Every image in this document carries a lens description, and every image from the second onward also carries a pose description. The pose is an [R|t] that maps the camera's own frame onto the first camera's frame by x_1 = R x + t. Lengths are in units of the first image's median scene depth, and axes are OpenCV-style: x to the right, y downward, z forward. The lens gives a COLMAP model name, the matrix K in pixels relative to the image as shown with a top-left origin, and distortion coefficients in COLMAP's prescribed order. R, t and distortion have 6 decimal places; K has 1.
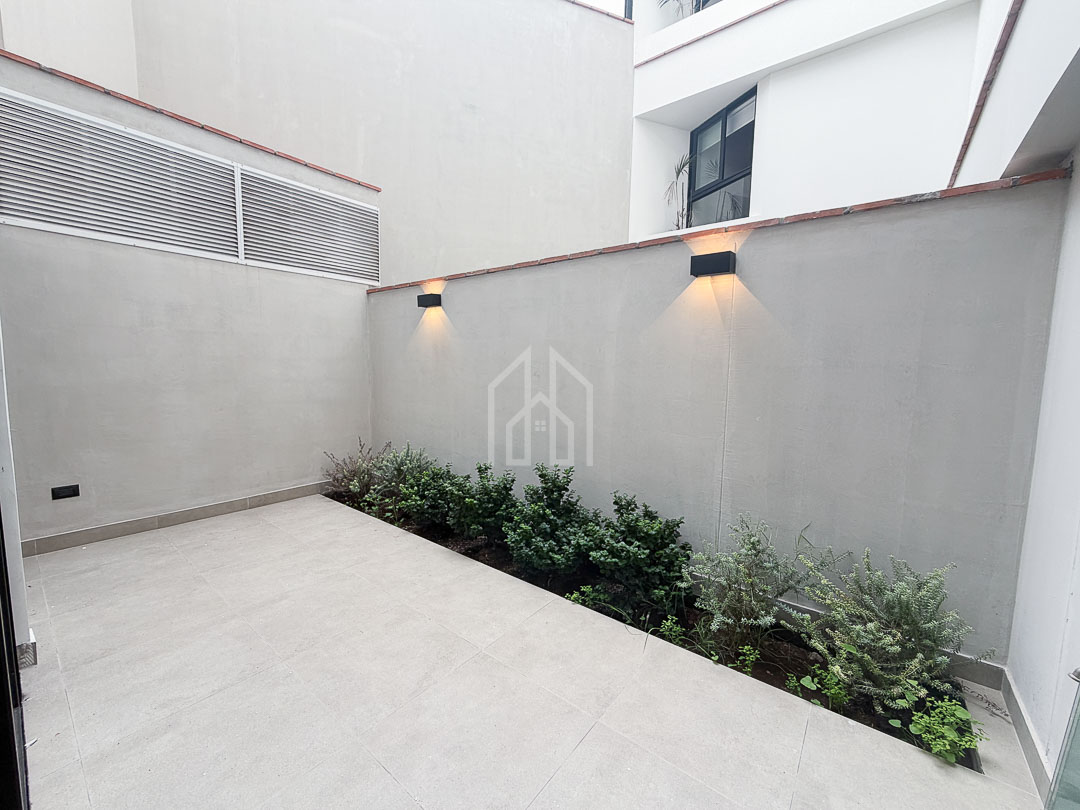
lens RADIAL K [[429.4, 0, 536.1], [0, 429.4, 405.8], [0, 0, 1]] dist [0.000366, -0.000373]
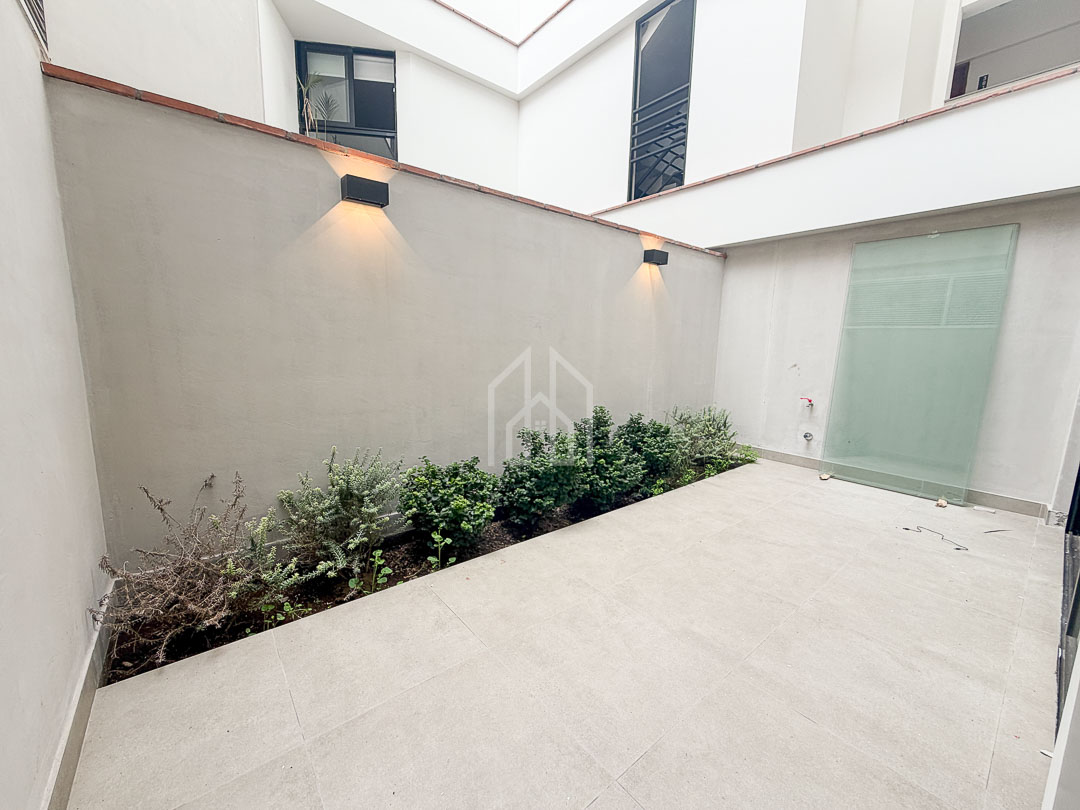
lens RADIAL K [[429.4, 0, 536.1], [0, 429.4, 405.8], [0, 0, 1]] dist [0.000366, -0.000373]
pose [[0.218681, -0.159716, 0.962637, -1.258557], [0.076332, 0.986291, 0.146301, -0.049703], [-0.972806, 0.041486, 0.227875, 1.053790]]
